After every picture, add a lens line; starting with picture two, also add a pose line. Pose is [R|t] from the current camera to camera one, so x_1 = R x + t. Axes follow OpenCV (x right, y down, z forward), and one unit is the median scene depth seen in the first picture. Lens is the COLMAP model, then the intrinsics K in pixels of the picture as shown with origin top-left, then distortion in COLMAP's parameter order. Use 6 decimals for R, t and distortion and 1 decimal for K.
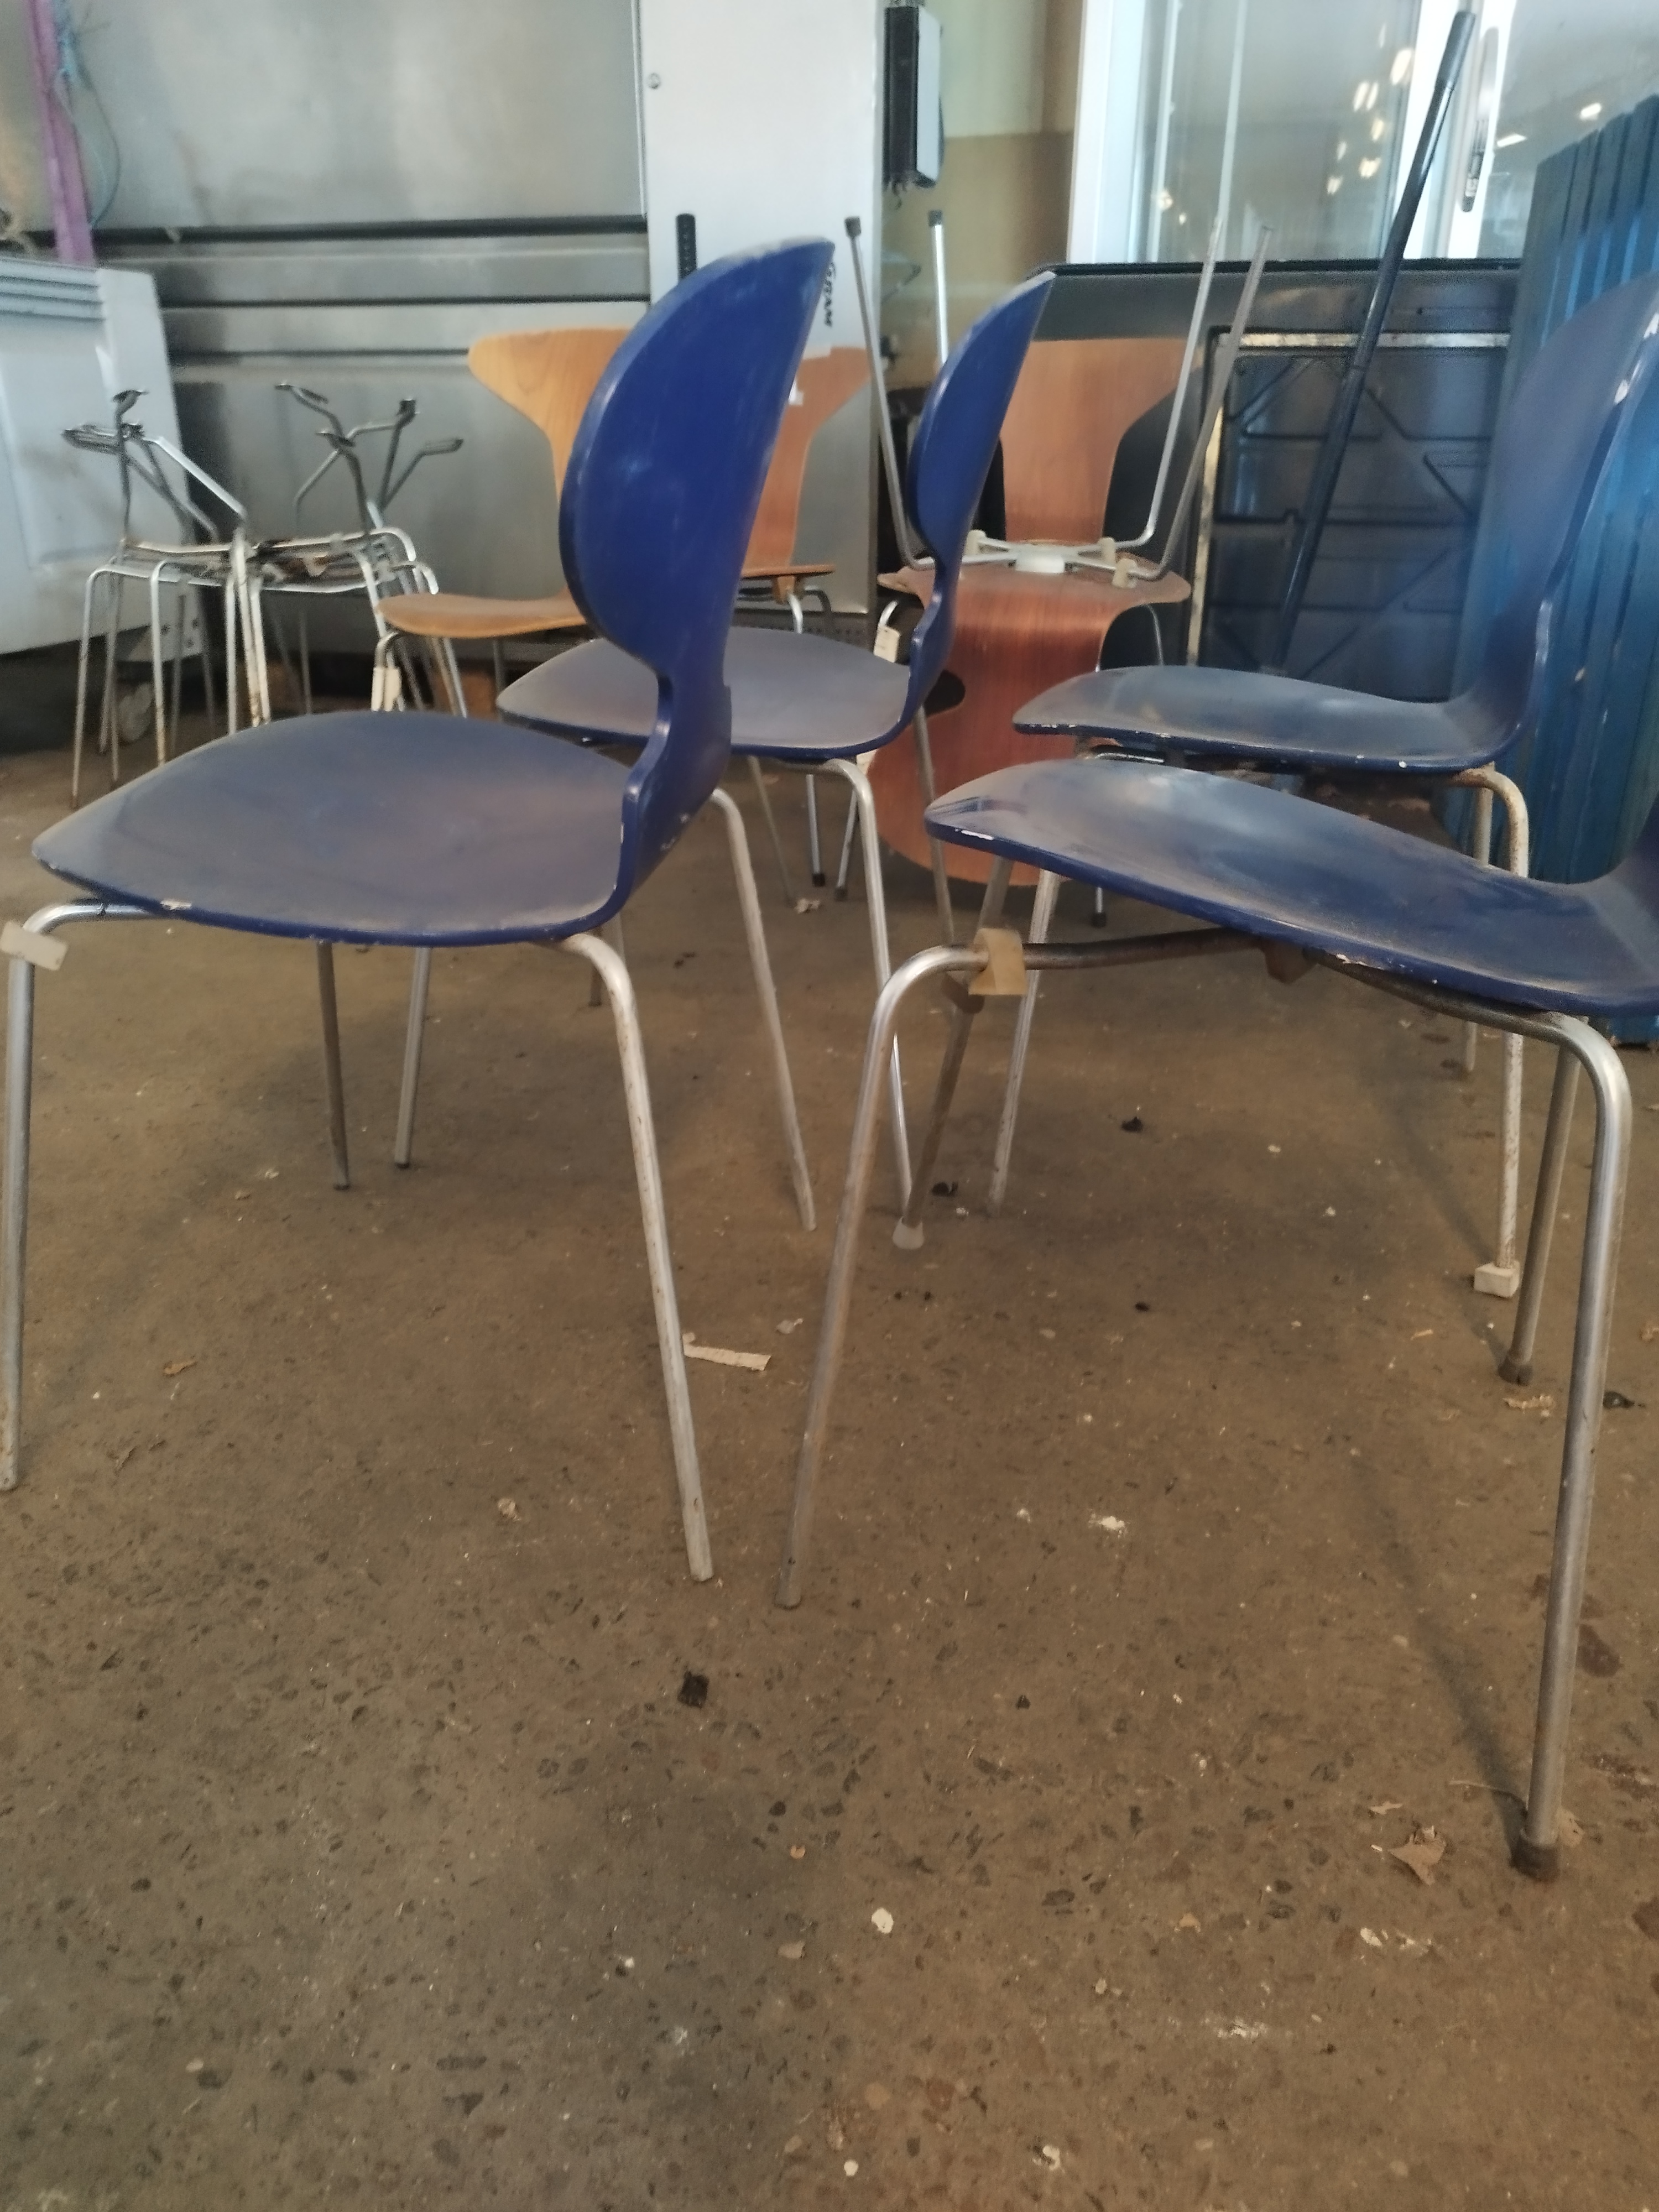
lens RADIAL K [[1598.3, 0, 823.7], [0, 1598.3, 1107.4], [0, 0, 1]] dist [0.001637, -0.000547]
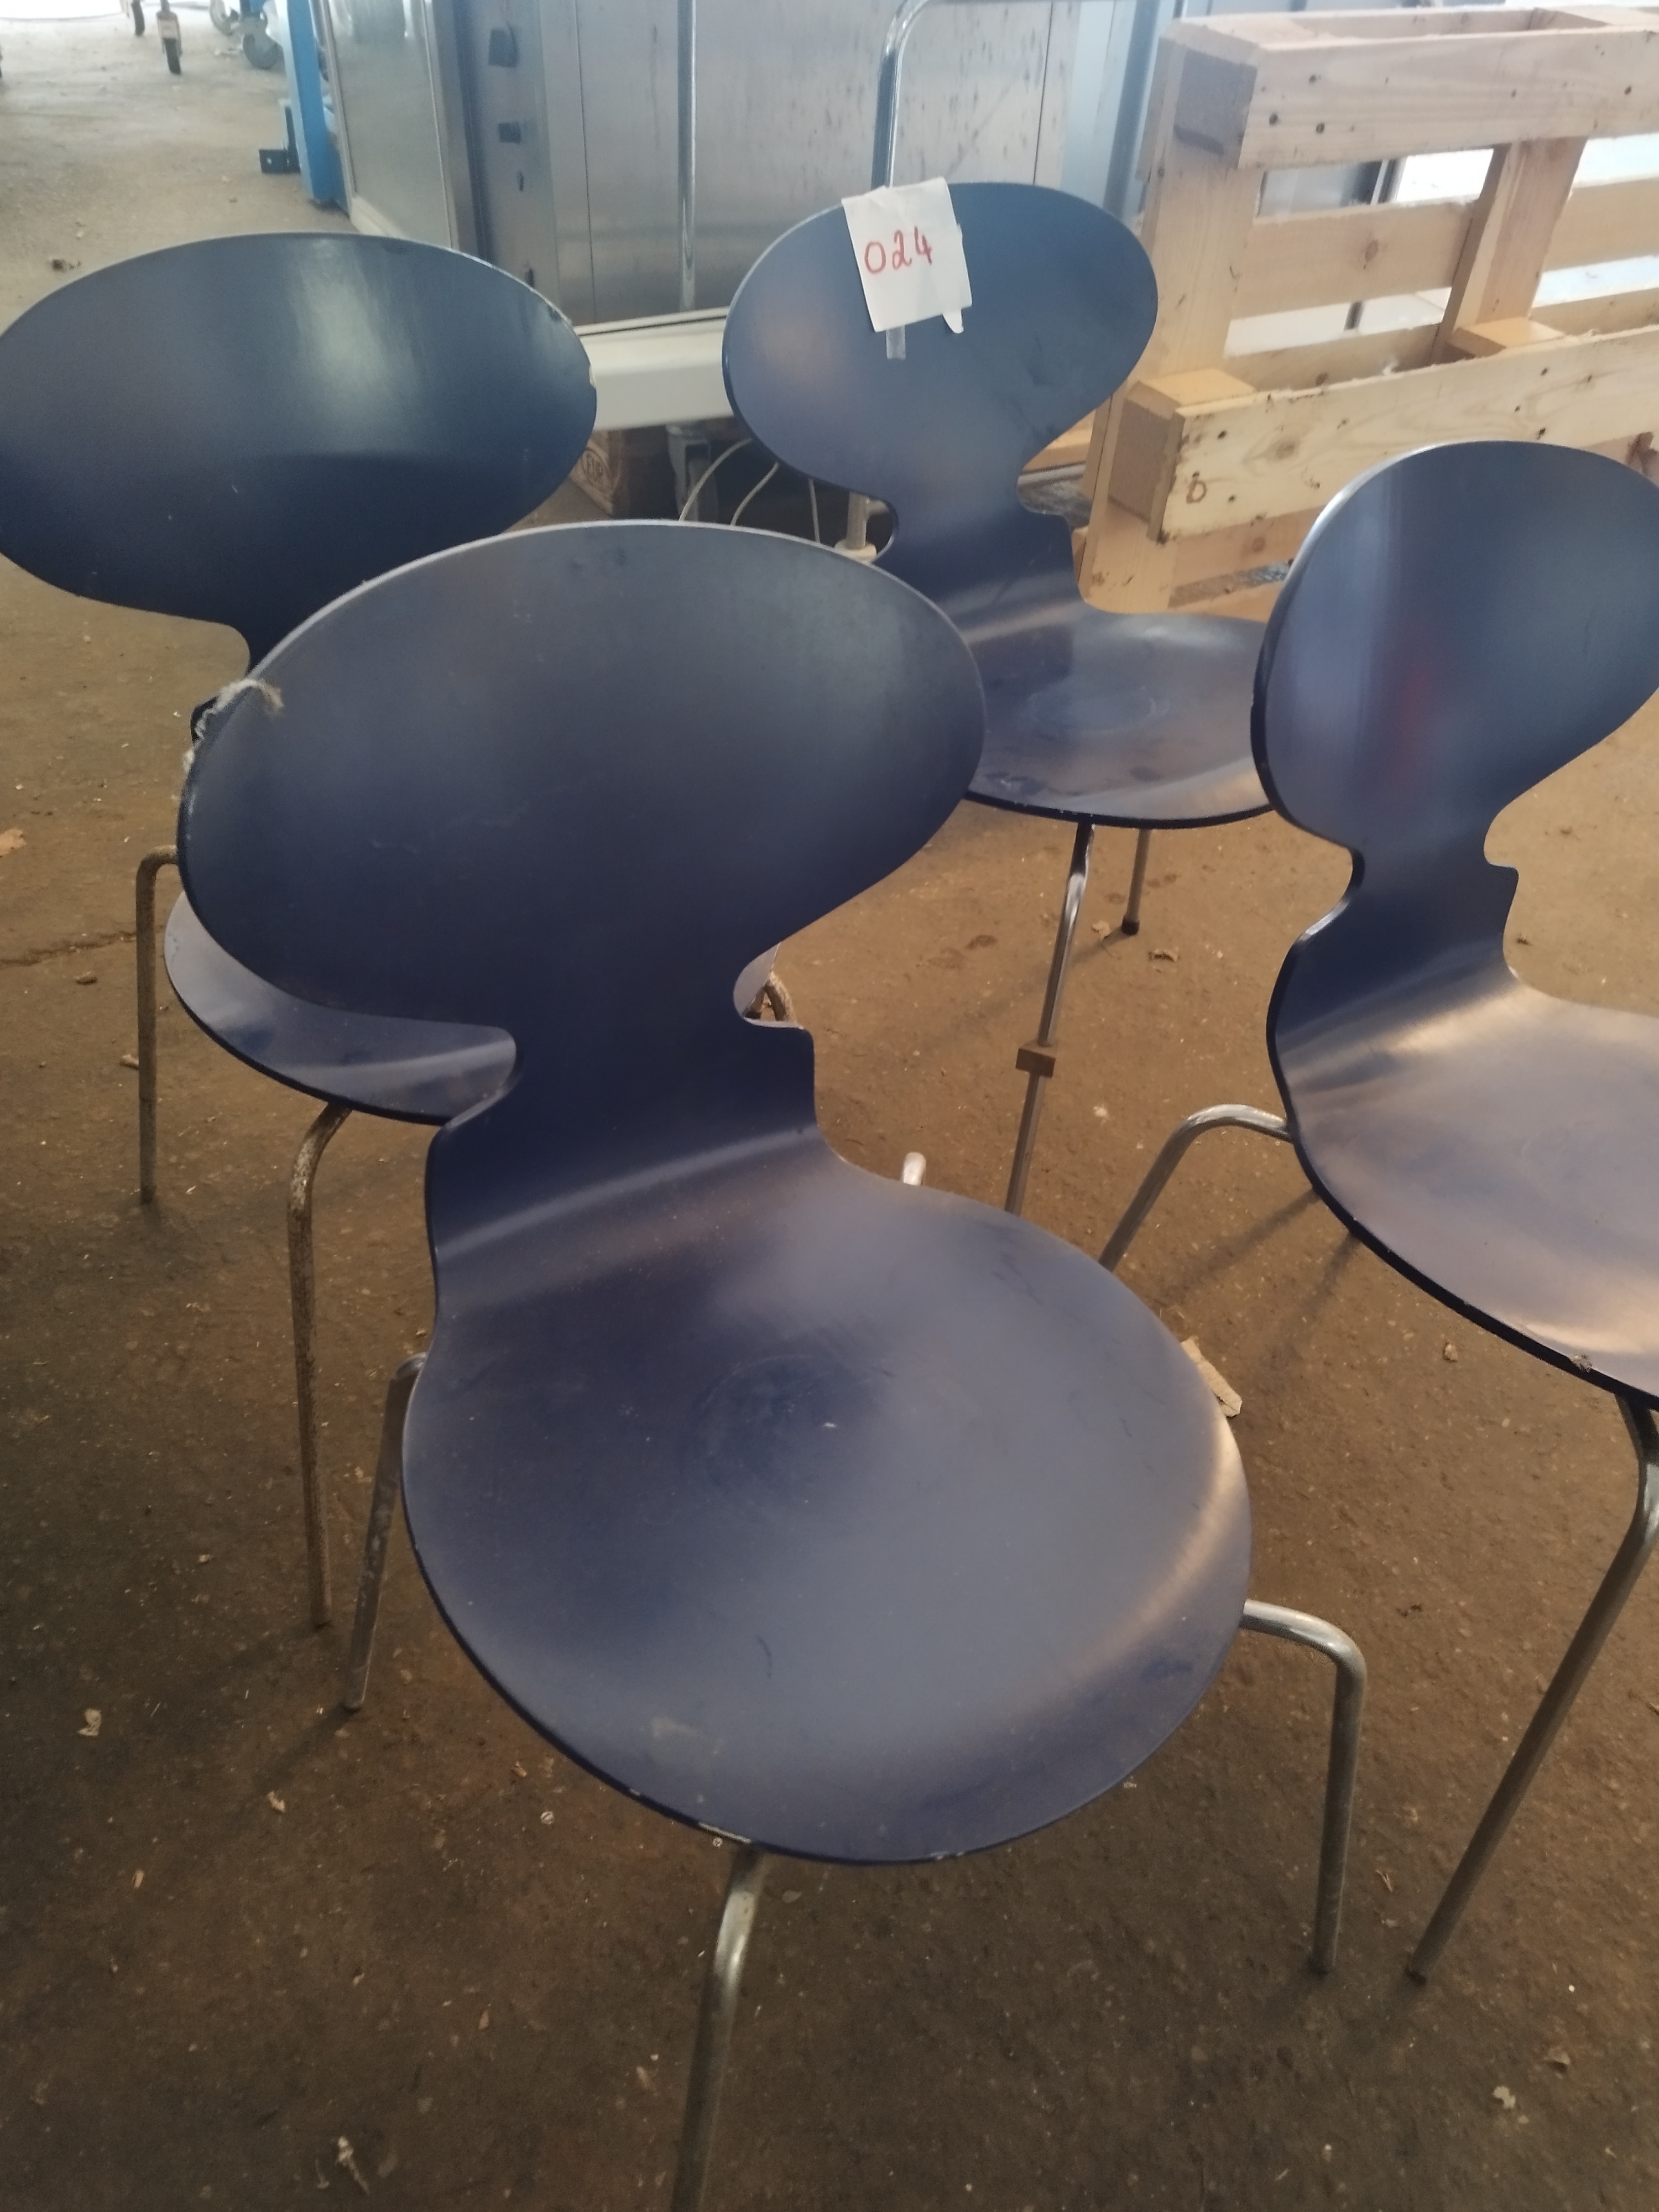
lens RADIAL K [[1608.4, 0, 834.1], [0, 1608.4, 1100.0], [0, 0, 1]] dist [0.009297, -0.004319]
pose [[-0.706017, -0.512883, 0.488356, -0.409971], [0.227893, 0.488365, 0.842357, -1.170715], [-0.670526, 0.706011, -0.227911, 1.608150]]
